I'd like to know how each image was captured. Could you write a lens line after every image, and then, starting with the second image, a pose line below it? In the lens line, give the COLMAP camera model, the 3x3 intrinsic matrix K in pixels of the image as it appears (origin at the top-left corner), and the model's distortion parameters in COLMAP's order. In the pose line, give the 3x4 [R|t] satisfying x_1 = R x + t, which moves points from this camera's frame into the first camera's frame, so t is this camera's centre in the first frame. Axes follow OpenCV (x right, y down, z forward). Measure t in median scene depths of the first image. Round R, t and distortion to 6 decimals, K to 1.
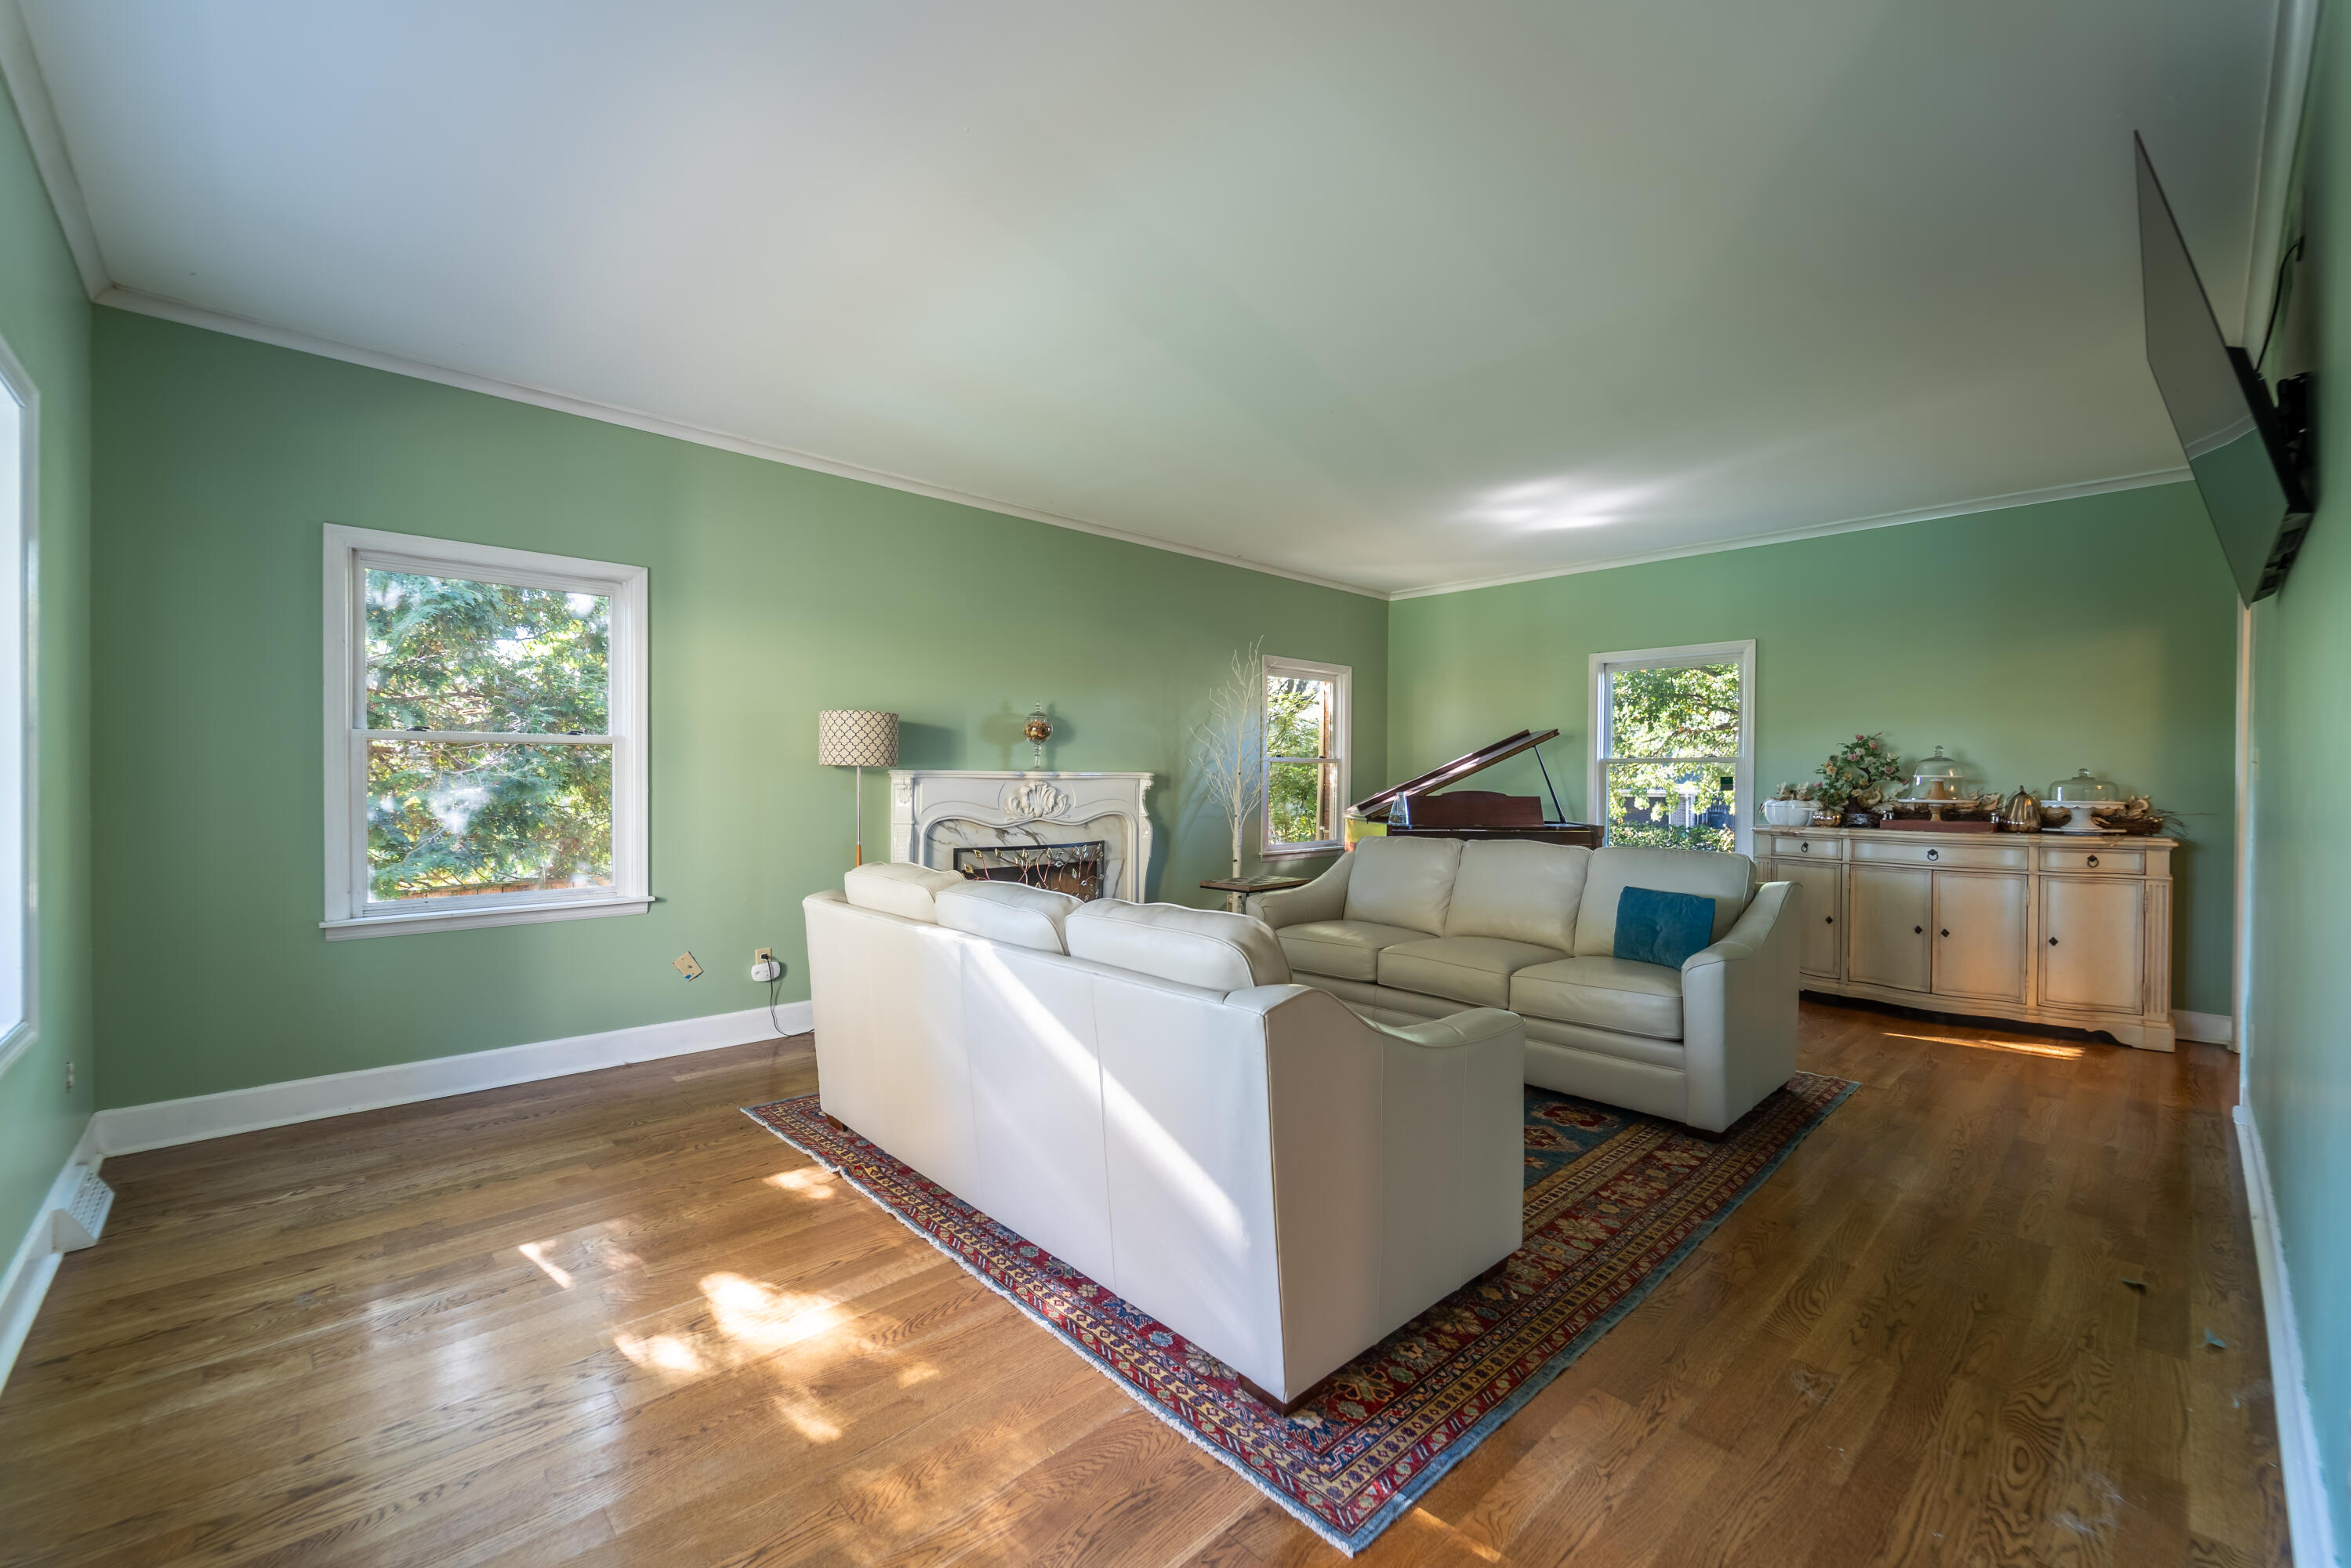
lens RADIAL K [[953.0, 0, 1173.8], [0, 953.0, 784.4], [0, 0, 1]] dist [0.000874, -0.001314]
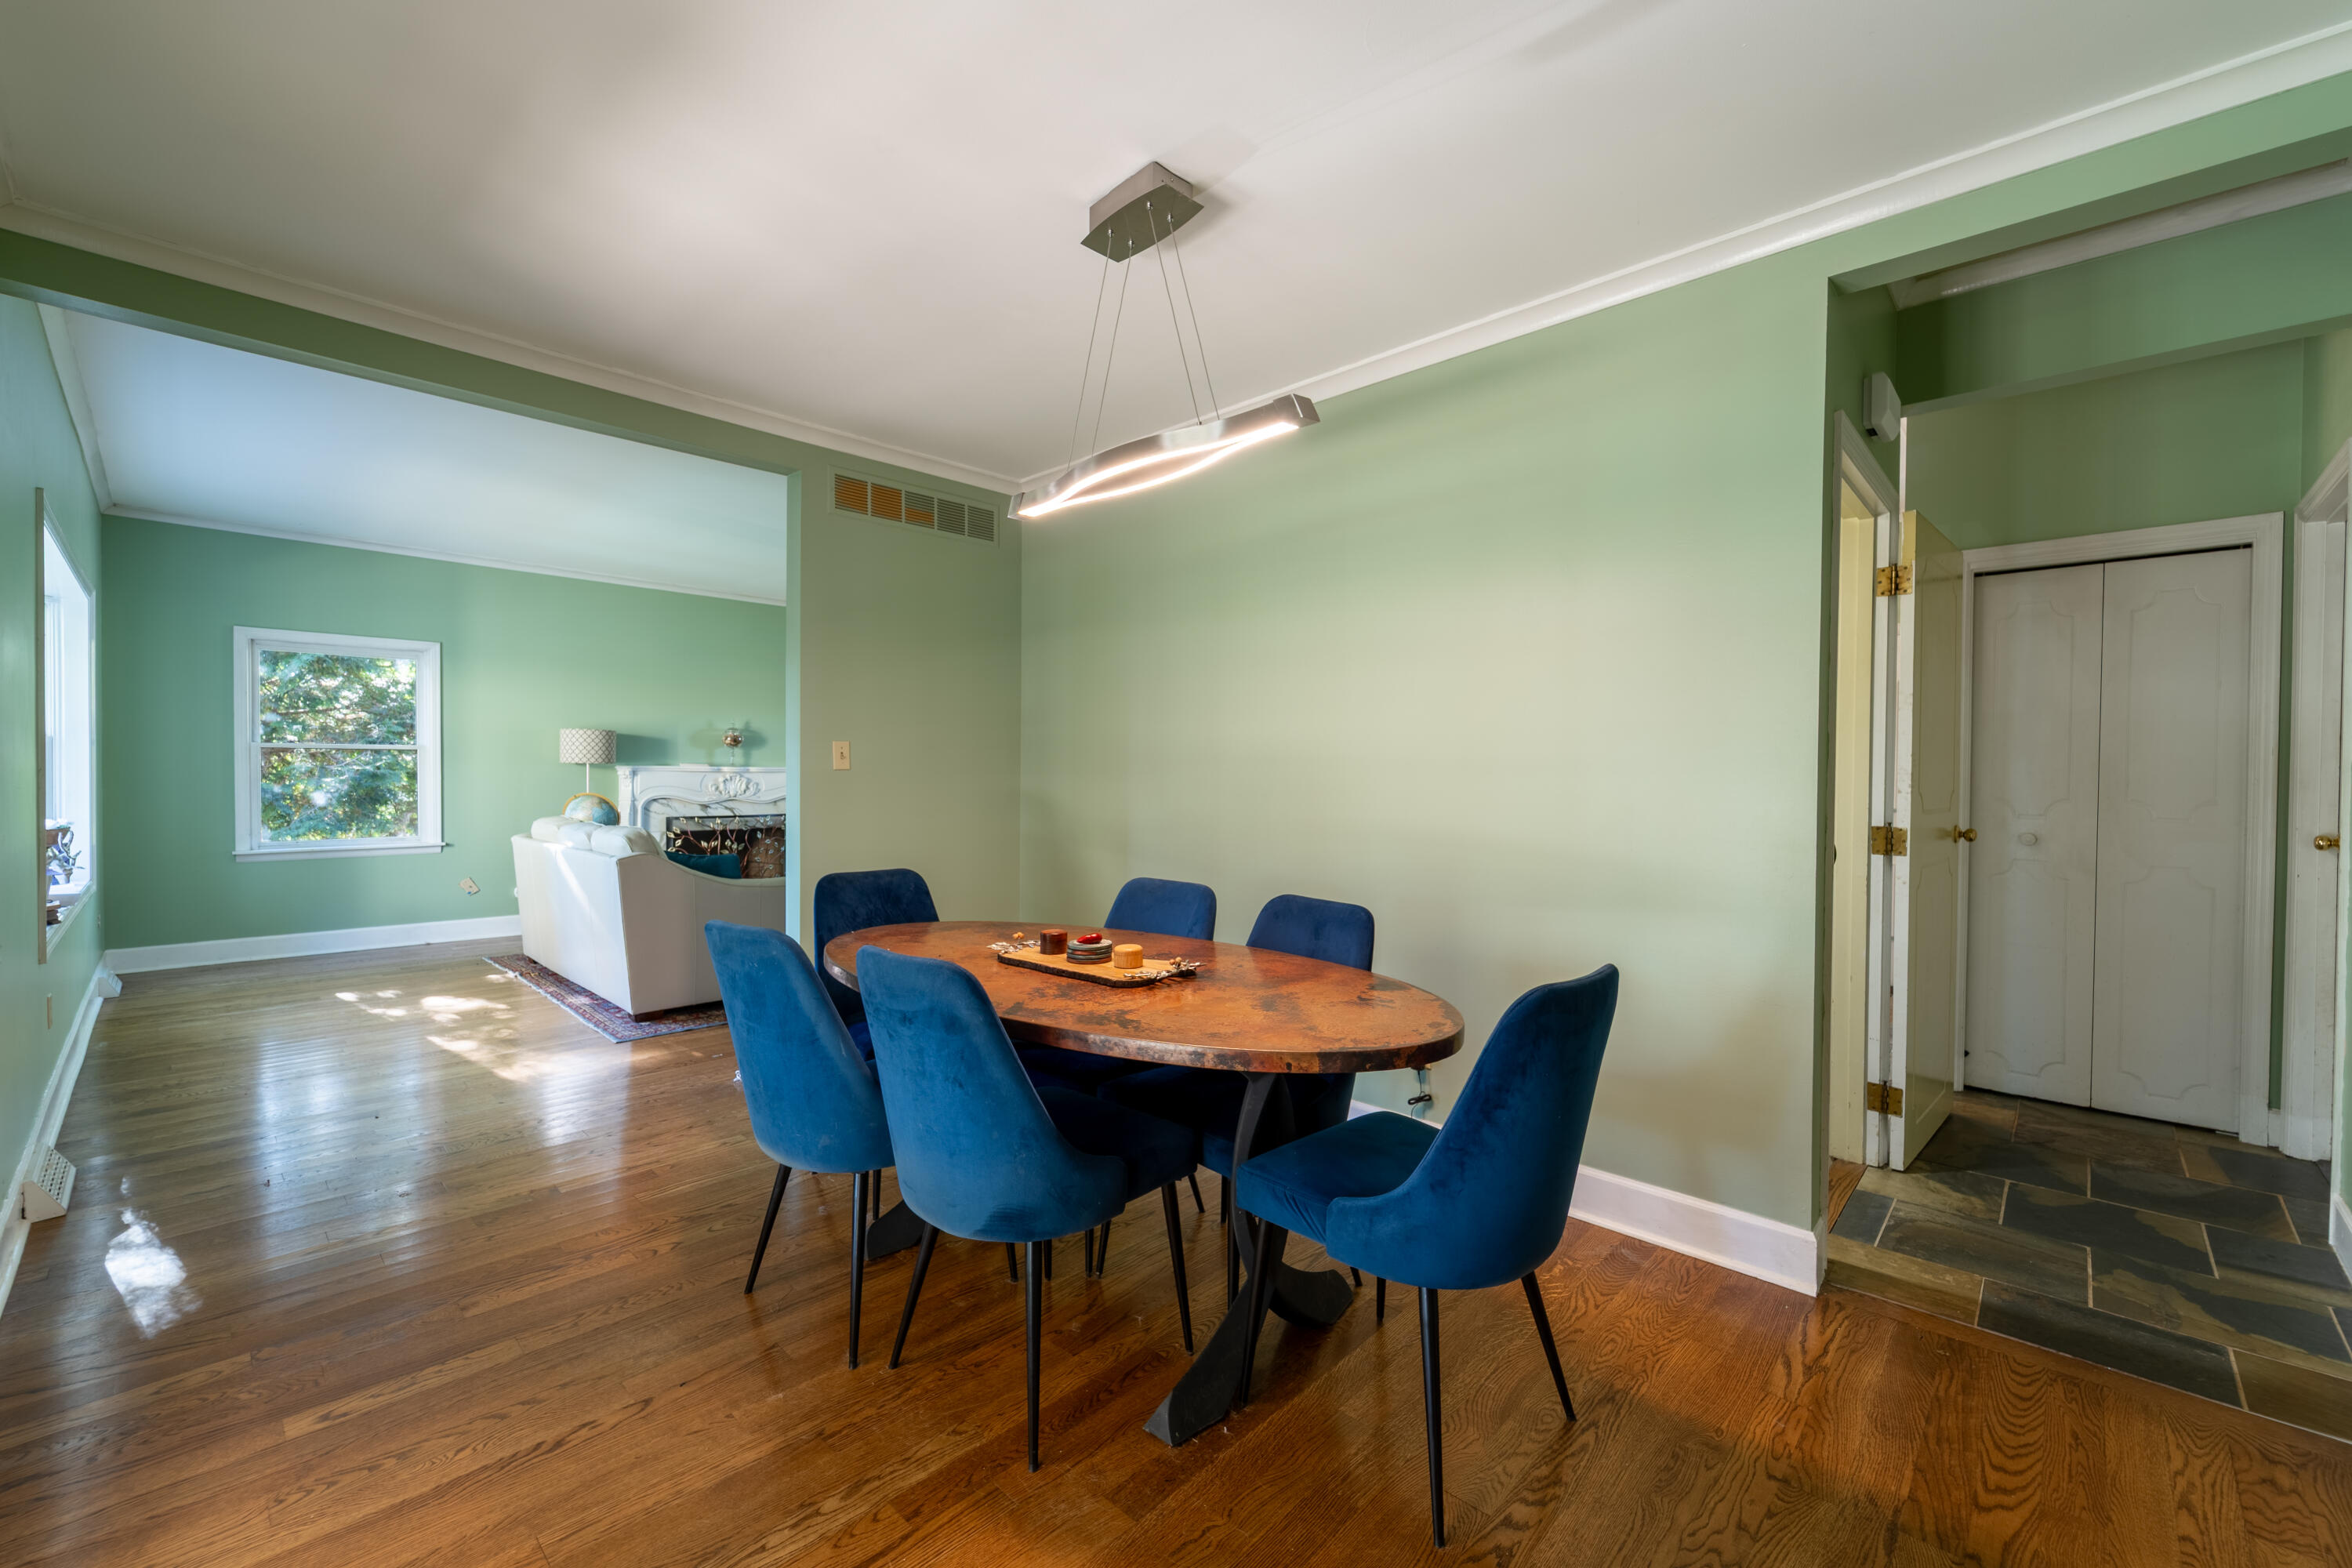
lens RADIAL K [[953.4, 0, 1177.6], [0, 953.4, 781.5], [0, 0, 1]] dist [0.000874, -0.001314]
pose [[0.998511, 0.000185, 0.054543, 0.529055], [-0.000326, 0.999997, 0.002580, 0.006137], [-0.054542, -0.002594, 0.998508, -0.599869]]
